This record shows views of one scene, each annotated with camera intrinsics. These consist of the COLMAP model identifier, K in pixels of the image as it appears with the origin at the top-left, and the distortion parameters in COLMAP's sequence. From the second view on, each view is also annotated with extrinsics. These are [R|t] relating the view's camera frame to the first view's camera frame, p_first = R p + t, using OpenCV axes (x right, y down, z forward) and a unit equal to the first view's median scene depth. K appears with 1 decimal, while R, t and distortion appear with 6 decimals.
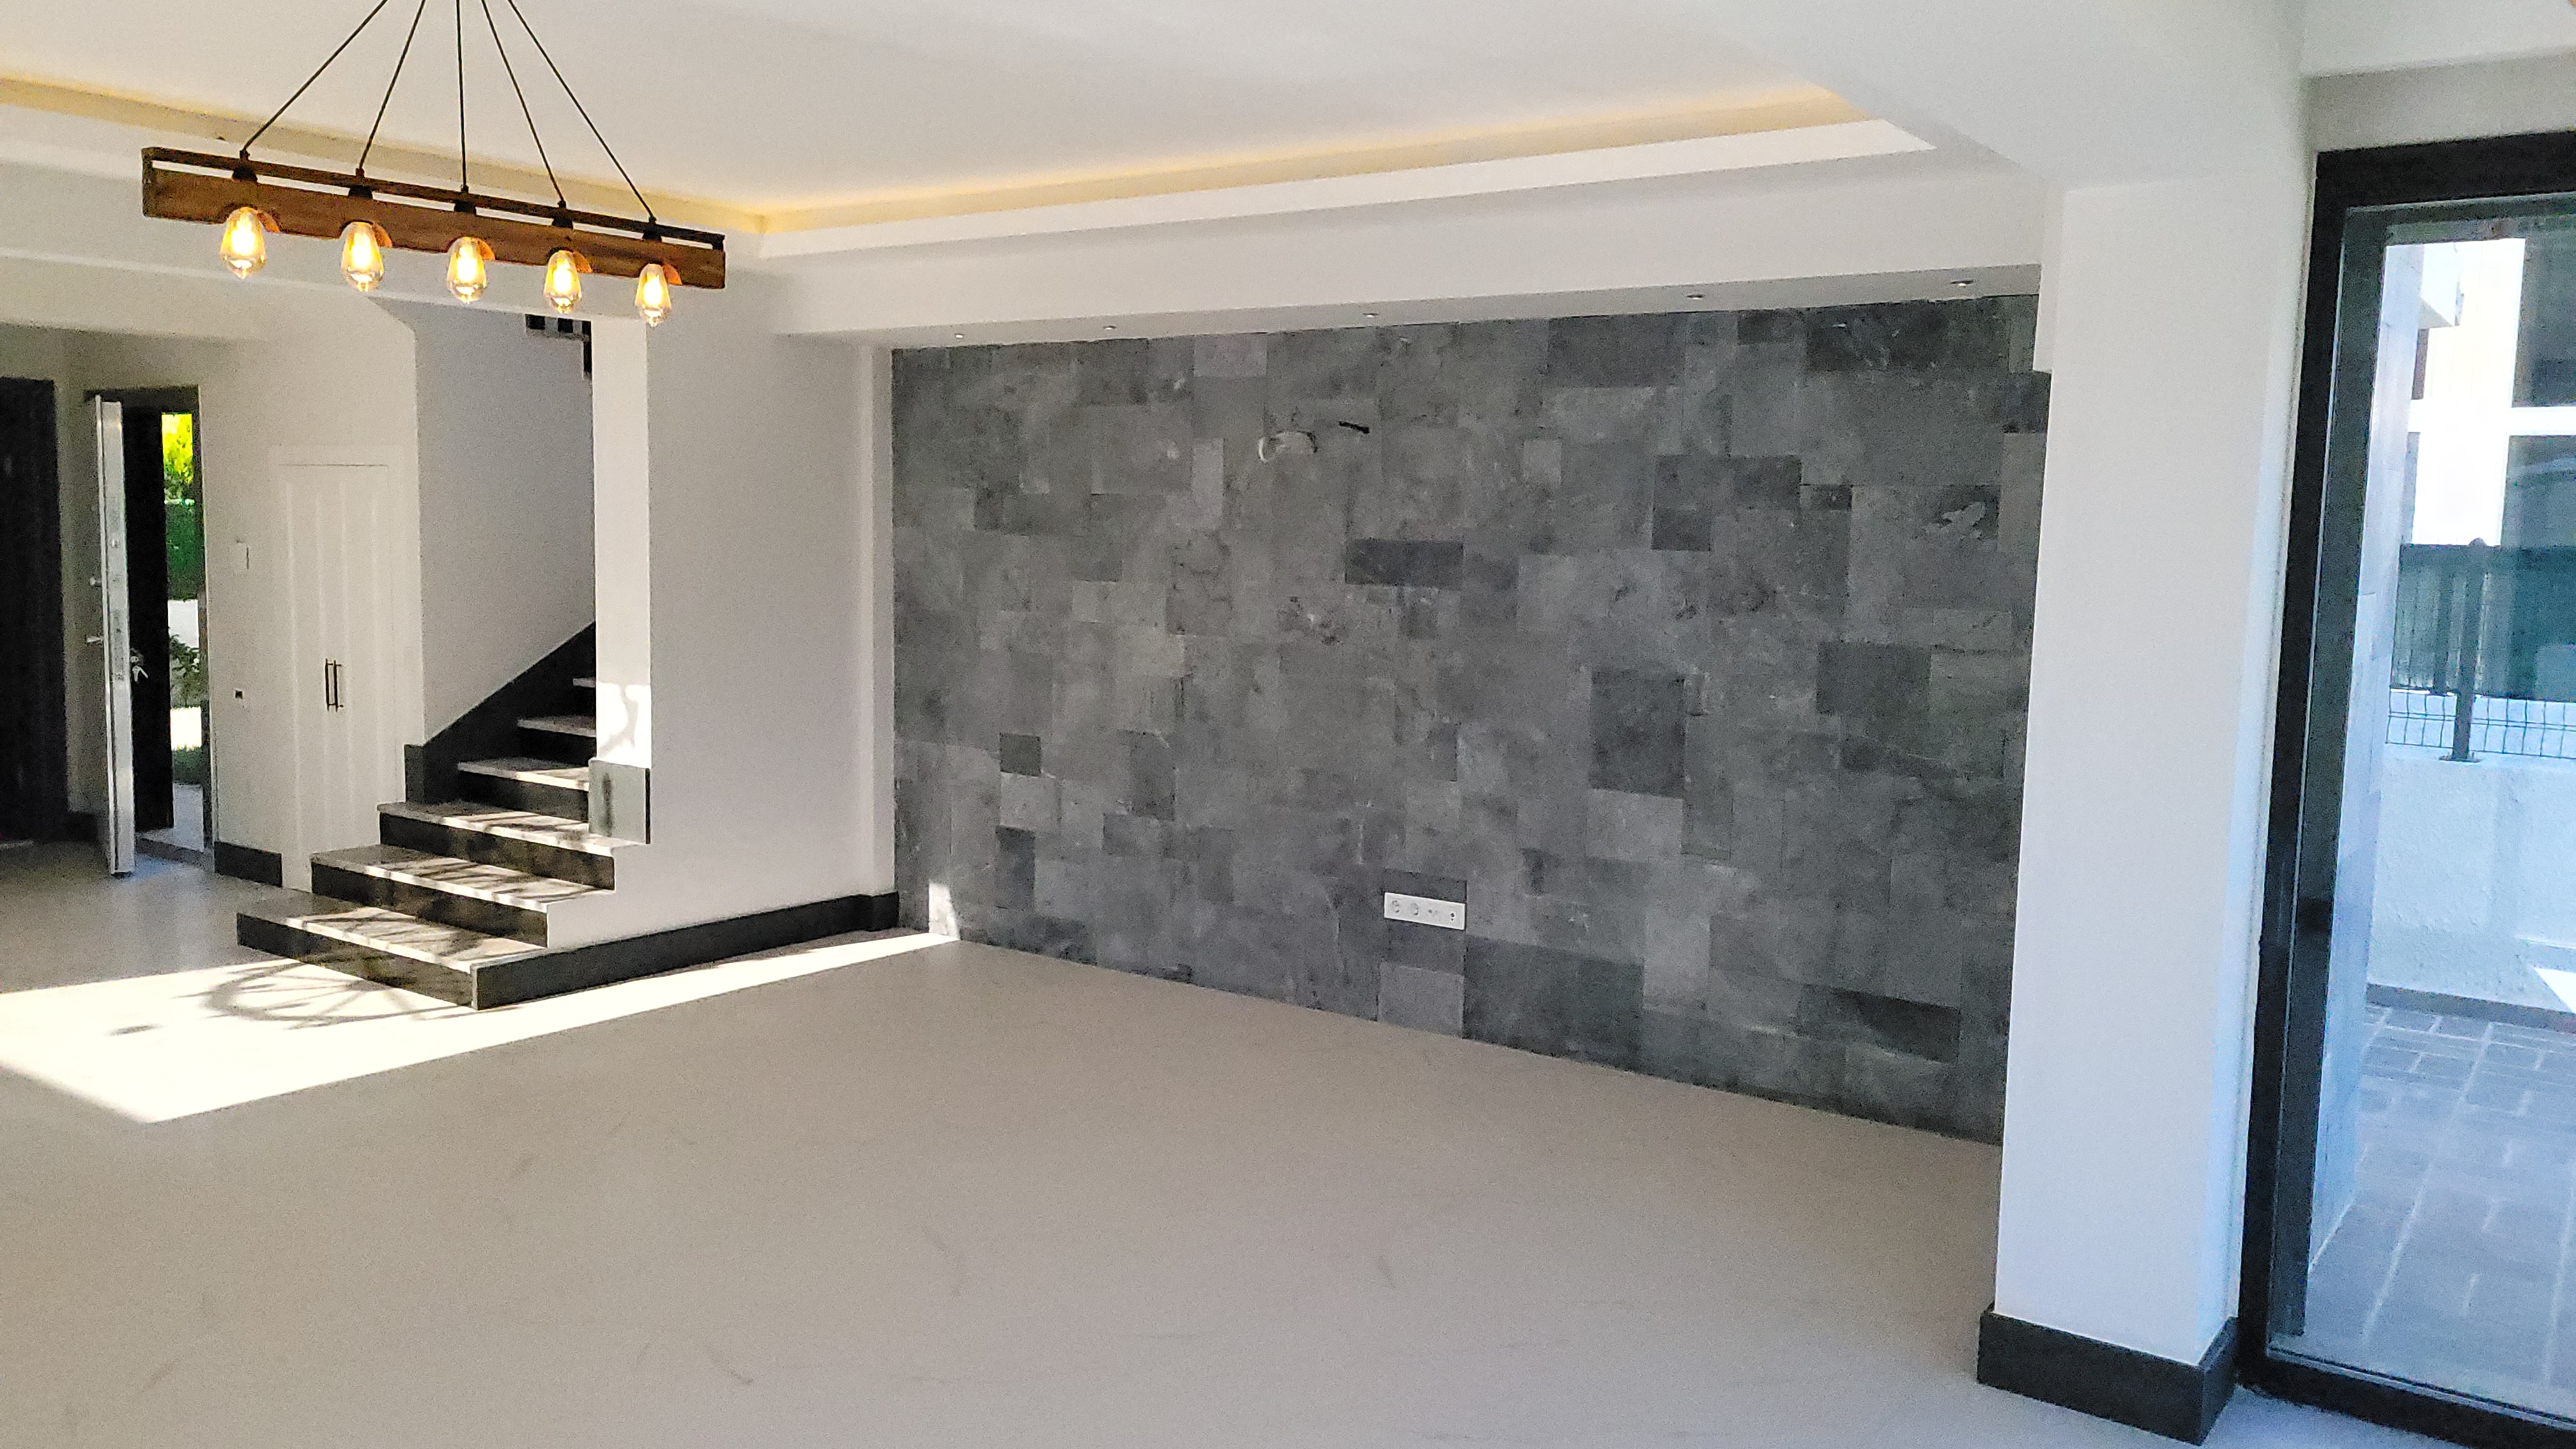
lens RADIAL K [[1914.0, 0, 1288.0], [0, 1914.0, 724.5], [0, 0, 1]] dist [0.084157, -0.114265]
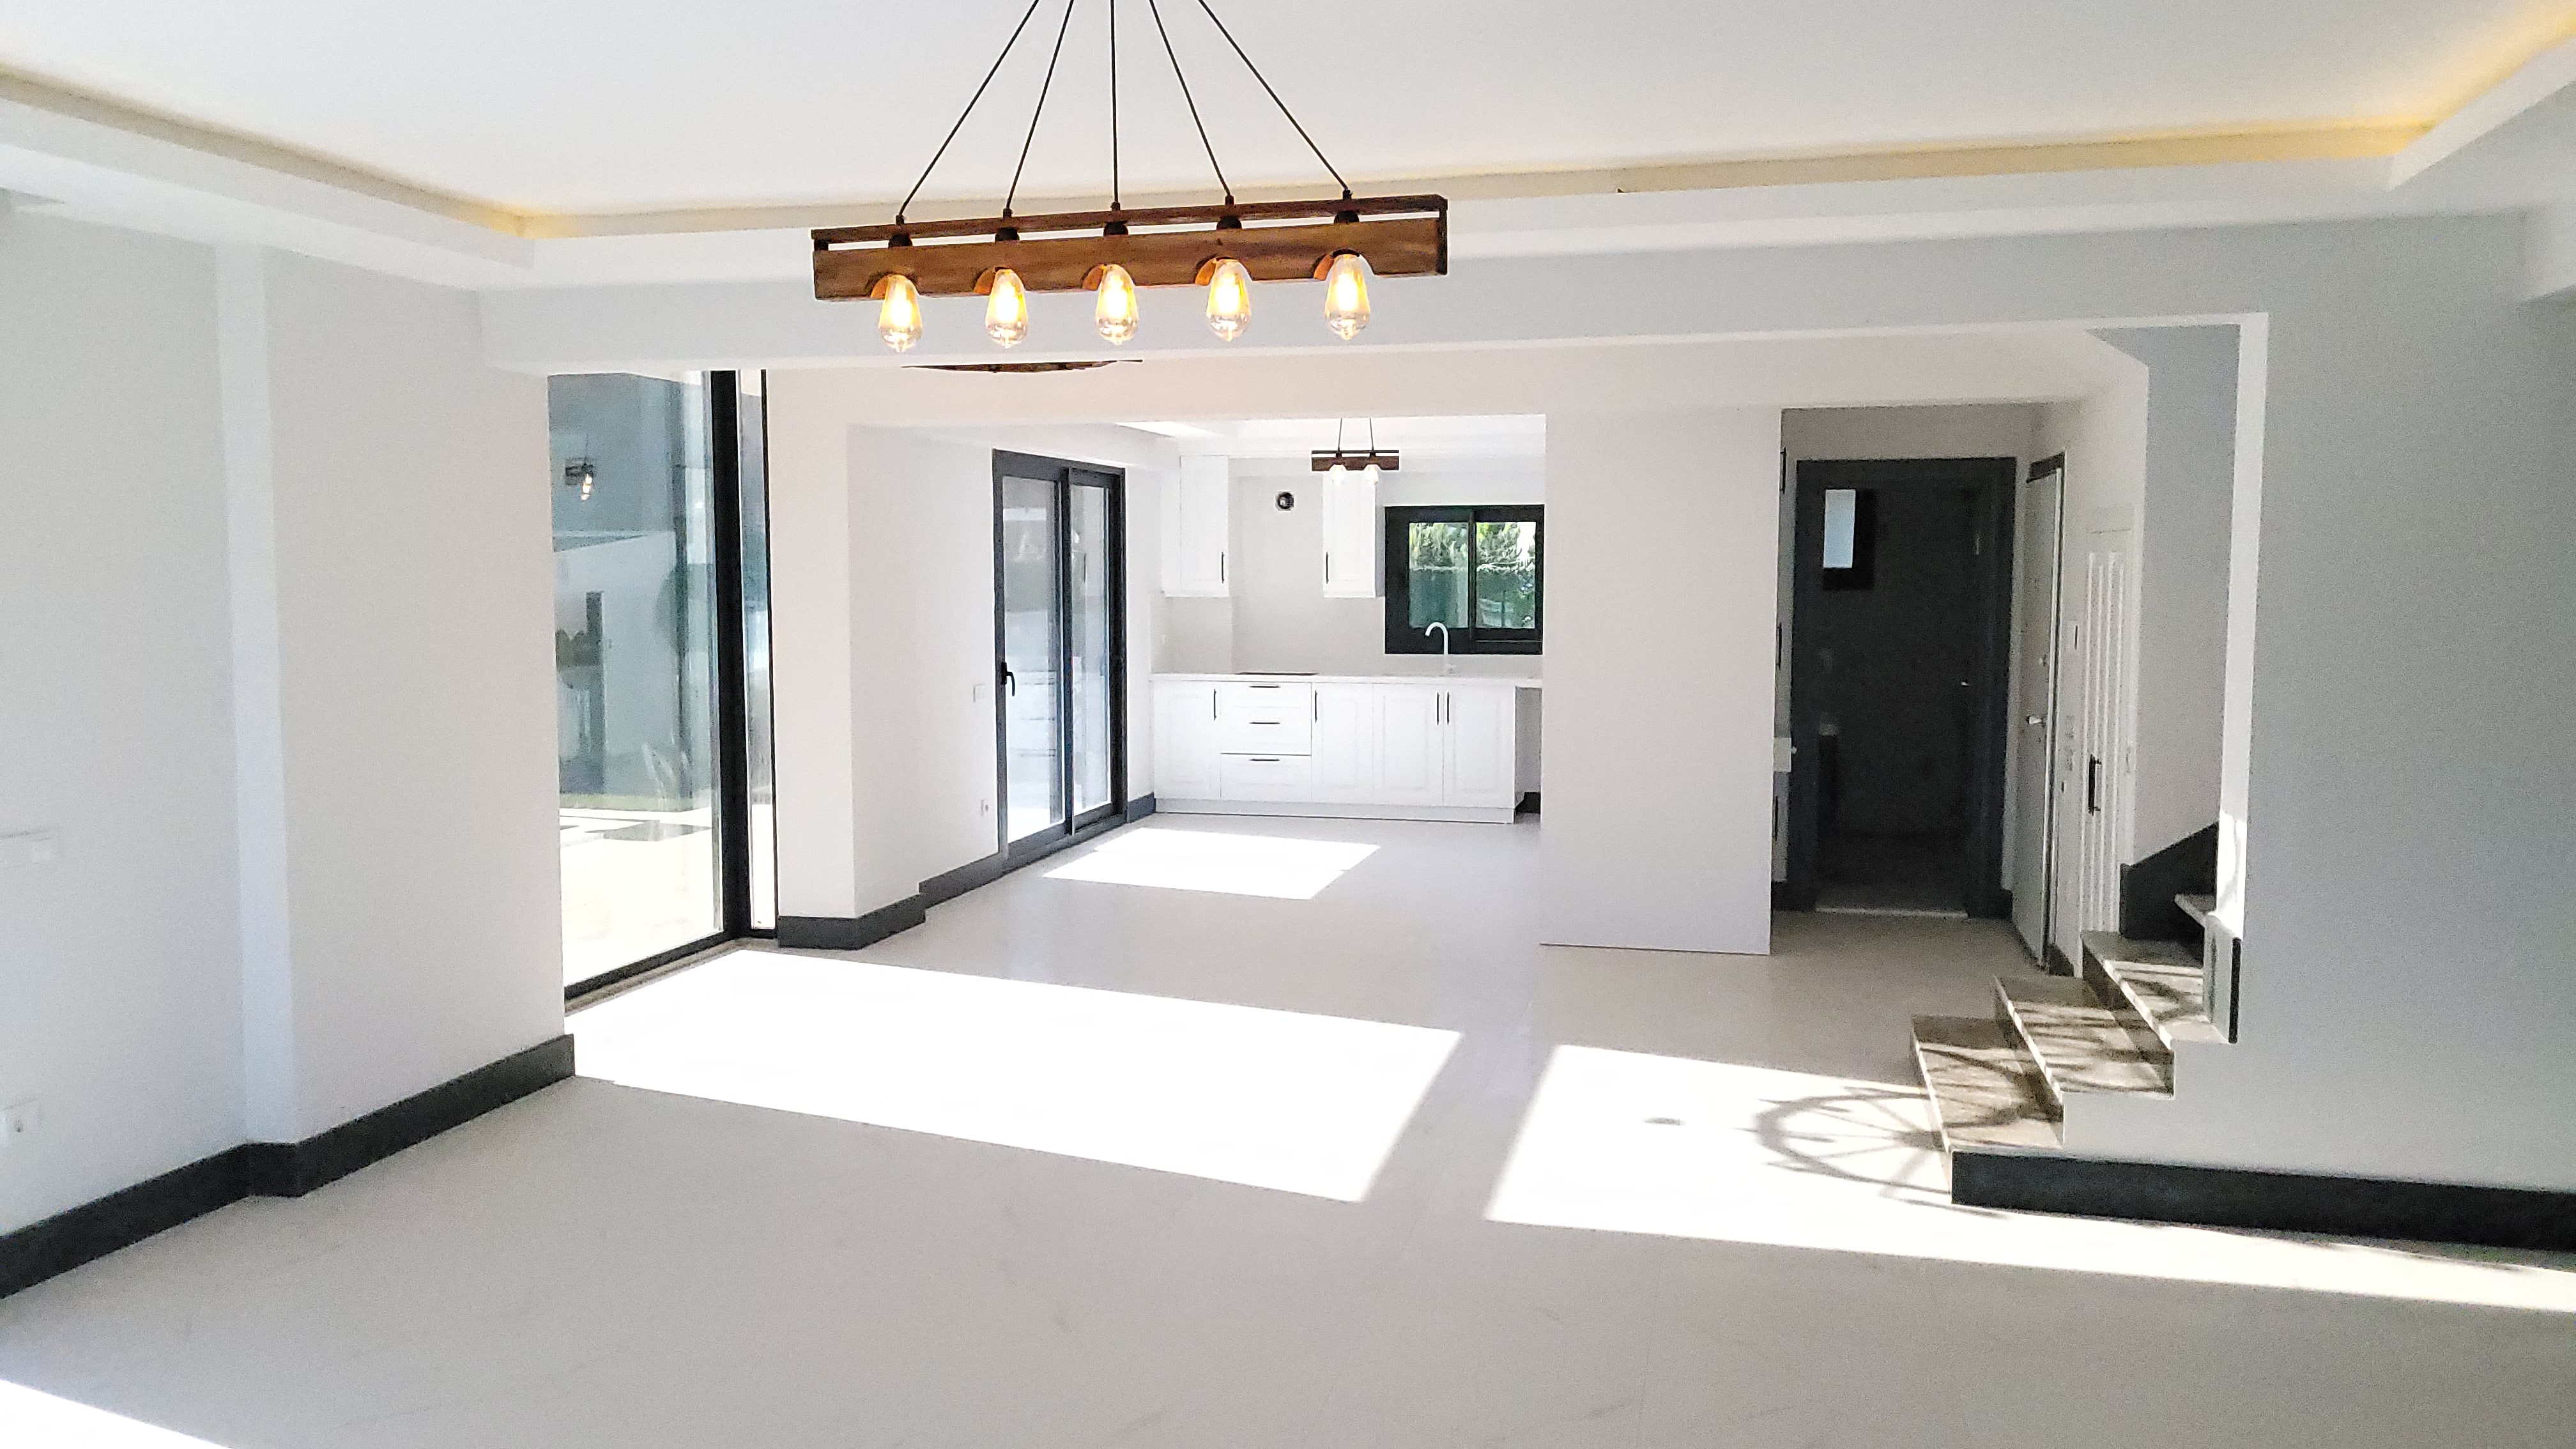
lens RADIAL K [[2011.2, 0, 1279.9], [0, 2011.2, 815.5], [0, 0, 1]] dist [0.003612, 0.001650]
pose [[0.354188, 0.099901, -0.929823, 0.225519], [-0.088154, 0.993417, 0.073154, -0.044918], [0.931010, 0.056057, 0.360663, 0.403509]]
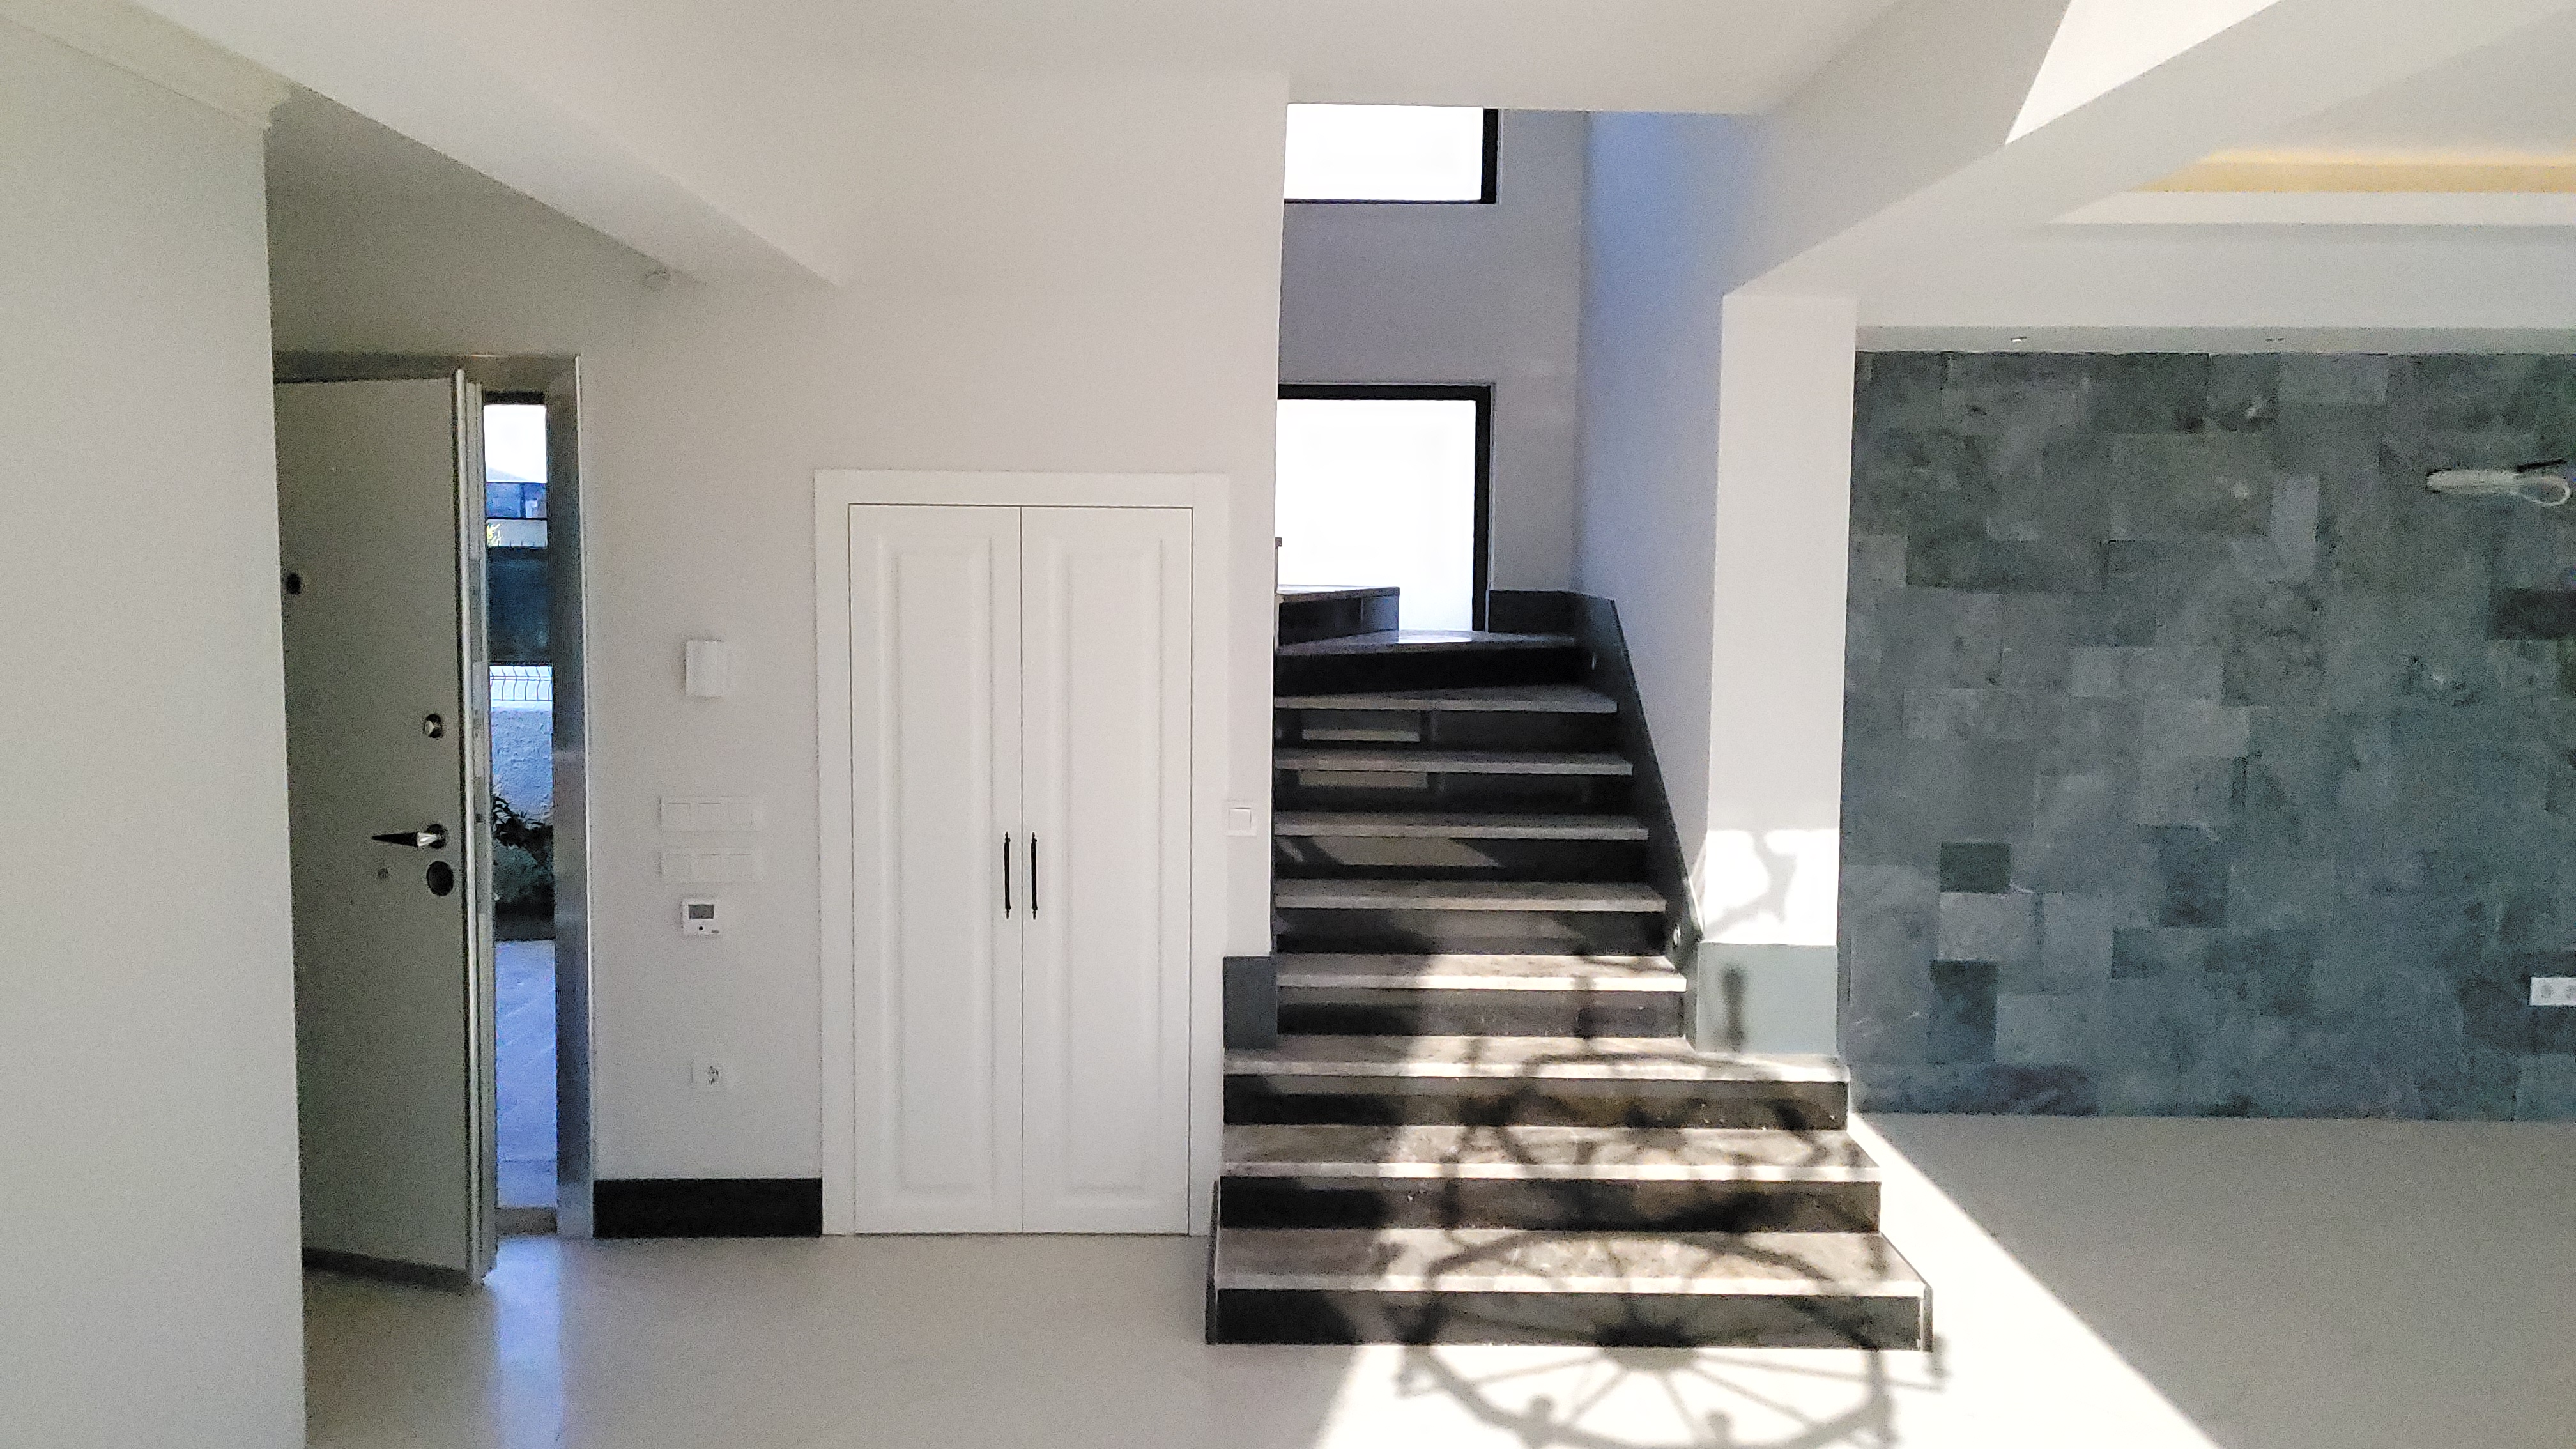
lens RADIAL K [[1914.0, 0, 1288.0], [0, 1914.0, 724.5], [0, 0, 1]] dist [0.084157, -0.114265]
pose [[0.818067, -0.070441, 0.570793, -0.886164], [0.069627, 0.997301, 0.023286, -0.088108], [-0.570893, 0.020693, 0.820764, 0.541029]]
